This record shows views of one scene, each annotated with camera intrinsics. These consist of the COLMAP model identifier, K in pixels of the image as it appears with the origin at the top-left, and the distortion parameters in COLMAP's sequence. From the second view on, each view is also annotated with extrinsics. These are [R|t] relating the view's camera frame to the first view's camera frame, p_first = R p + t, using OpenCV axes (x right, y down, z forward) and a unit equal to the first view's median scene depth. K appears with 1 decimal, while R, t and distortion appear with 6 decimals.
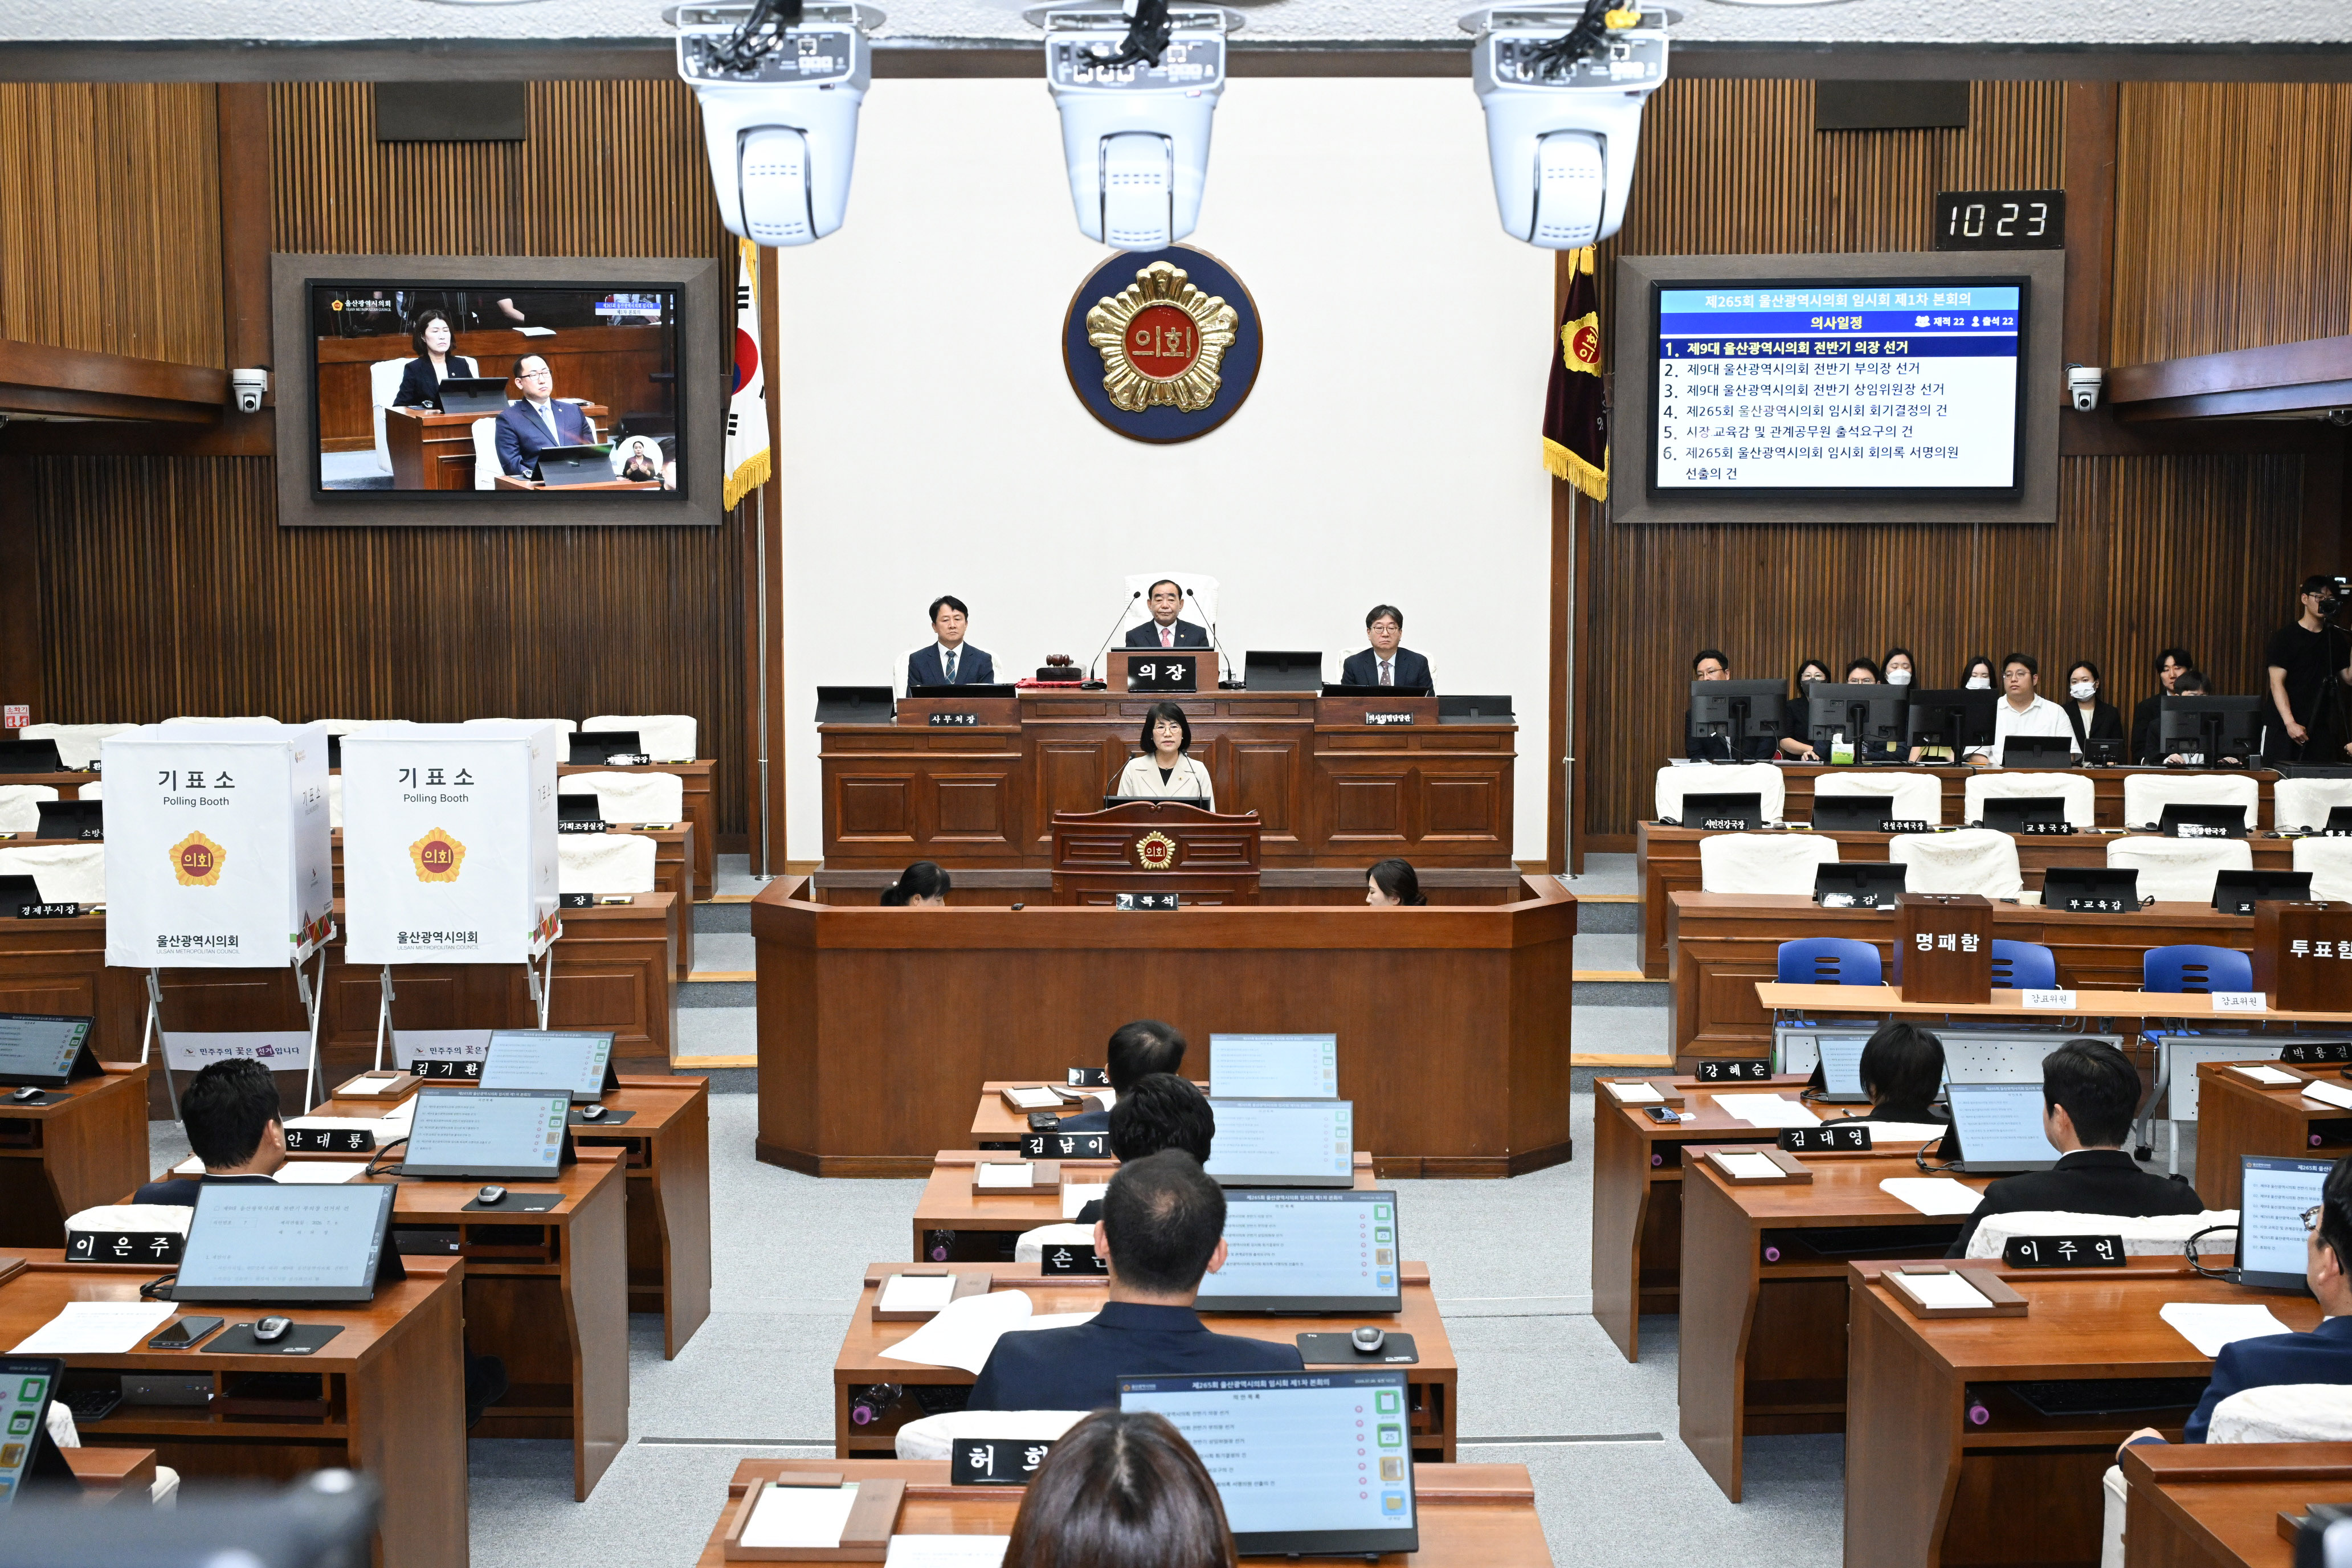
lens RADIAL K [[2779.8, 0, 1178.3], [0, 2779.8, 790.2], [0, 0, 1]] dist [0.022300, 0.000000]
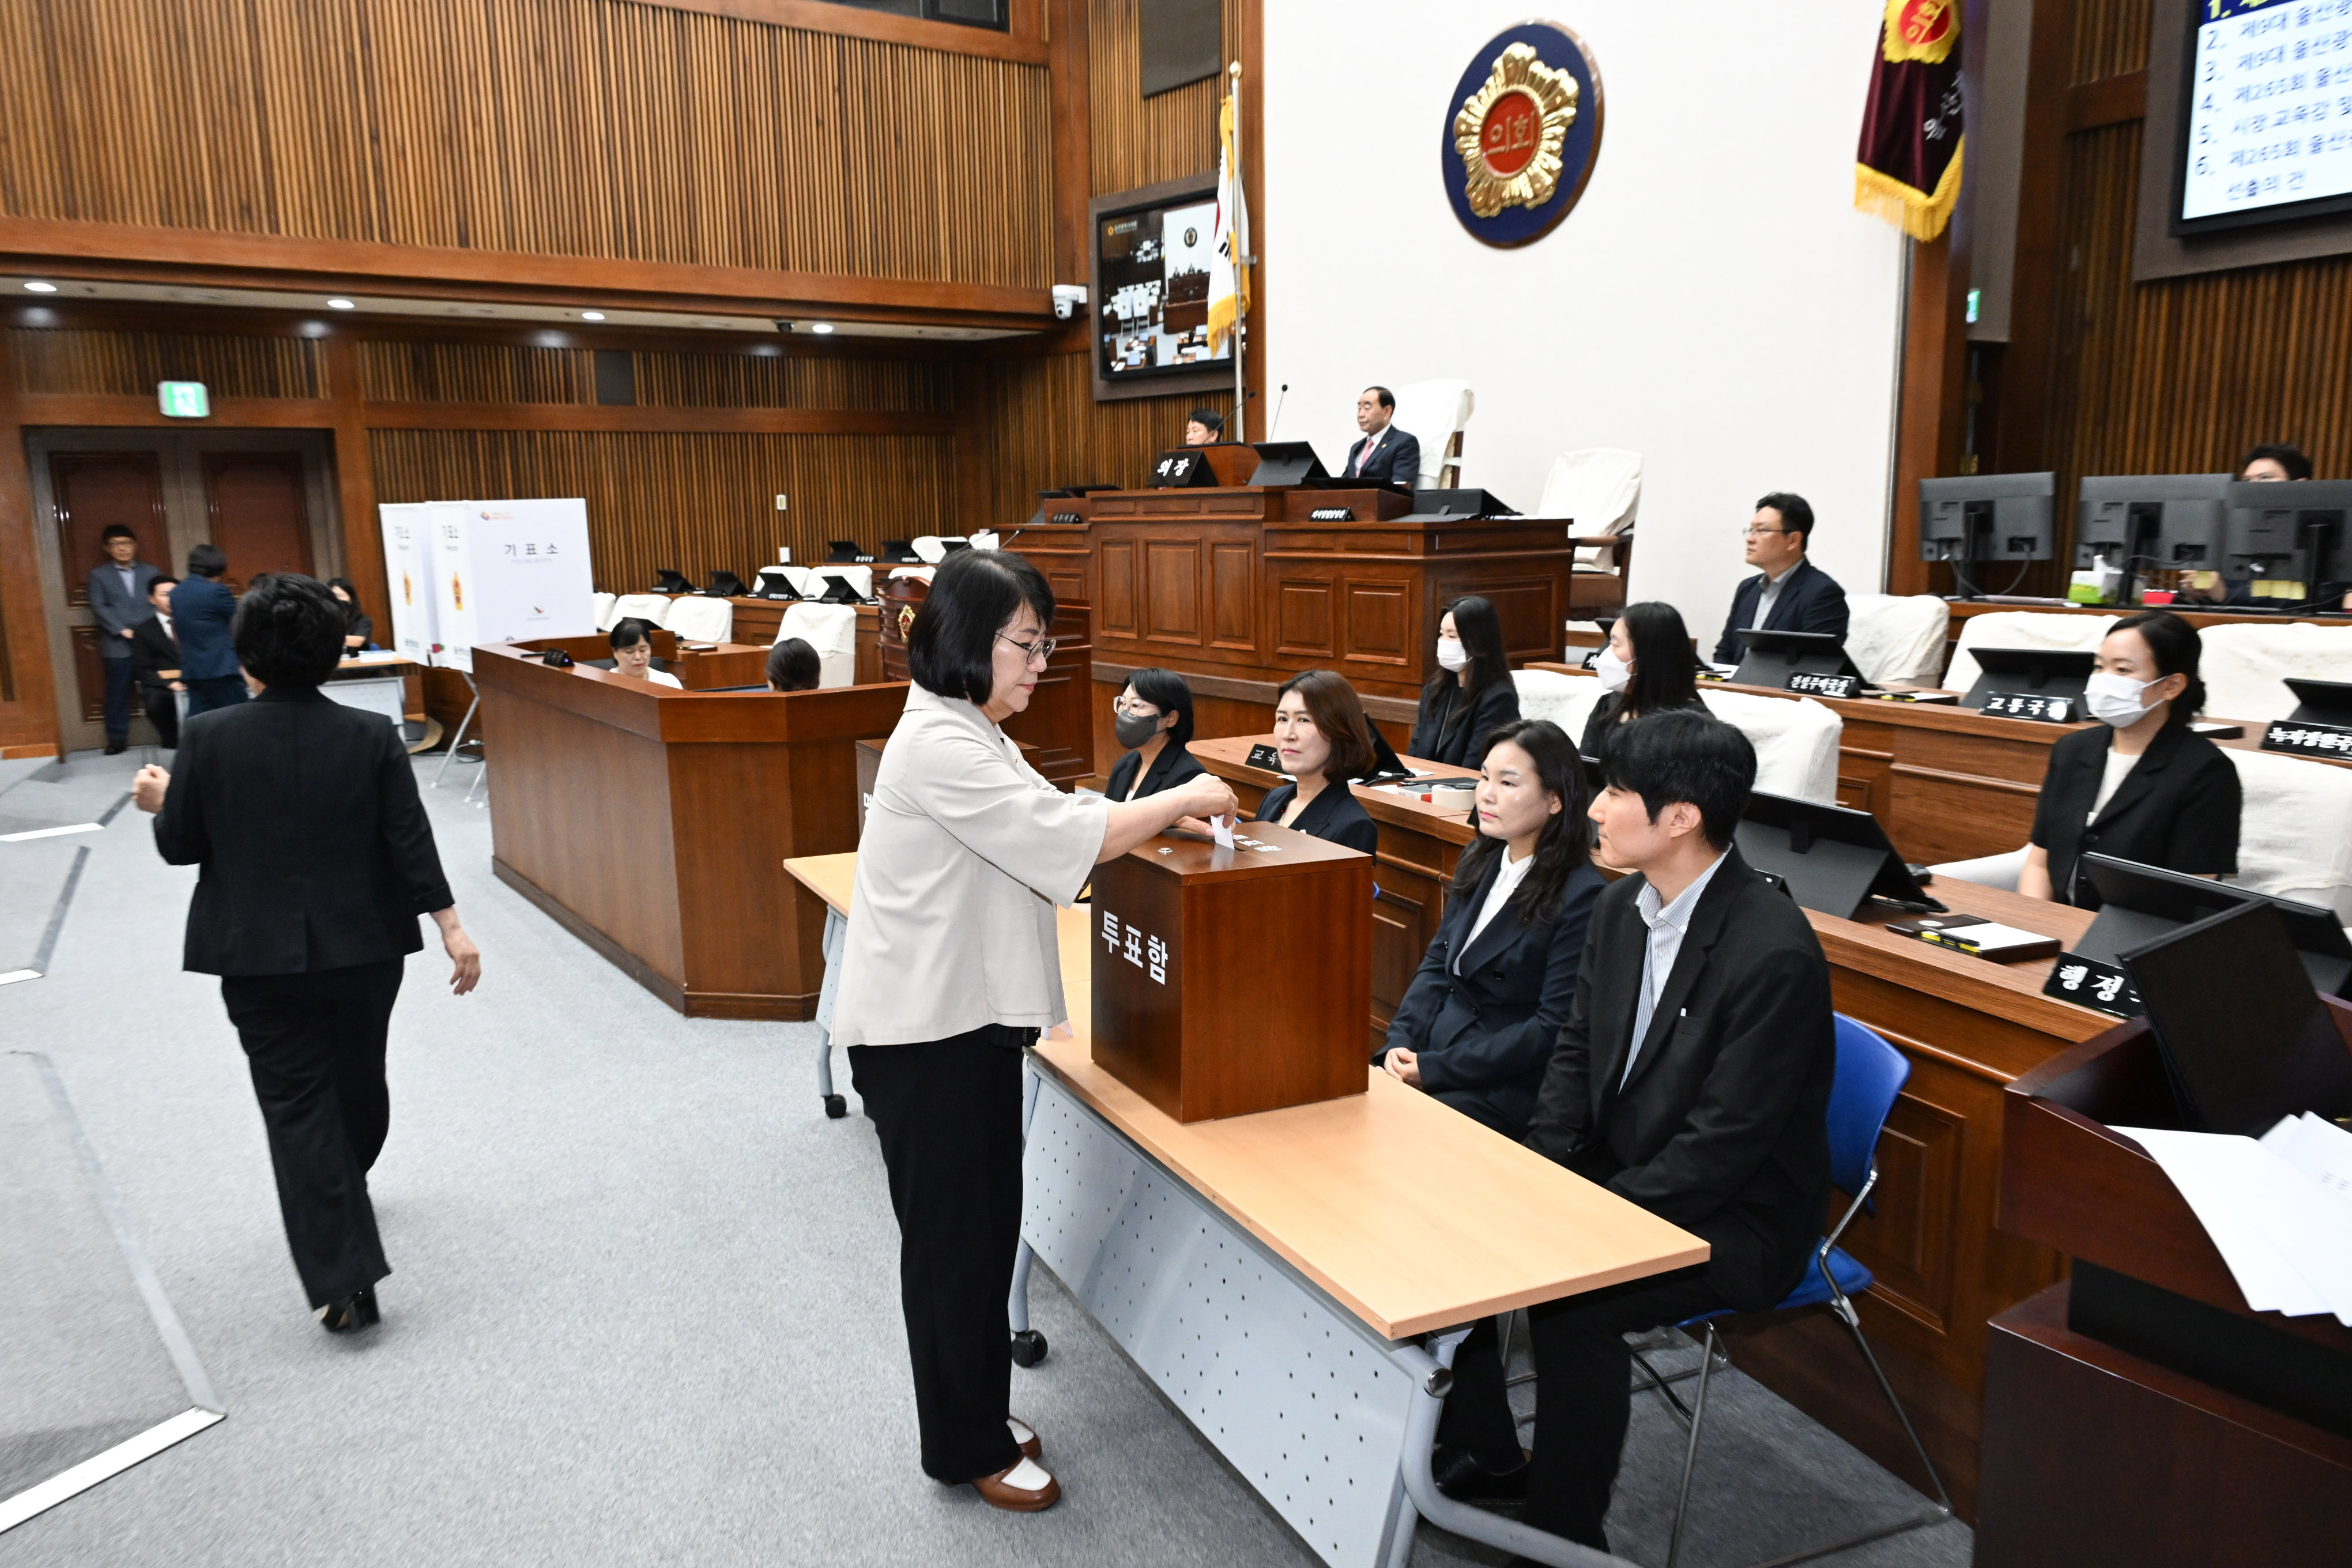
lens RADIAL K [[1634.9, 0, 1131.1], [0, 1634.9, 791.7], [0, 0, 1]] dist [0.032128, -0.025813]
pose [[0.550273, 0.132921, -0.824337, 0.392566], [-0.069603, 0.991114, 0.113351, 0.004938], [0.832078, -0.004998, 0.554635, 0.556898]]
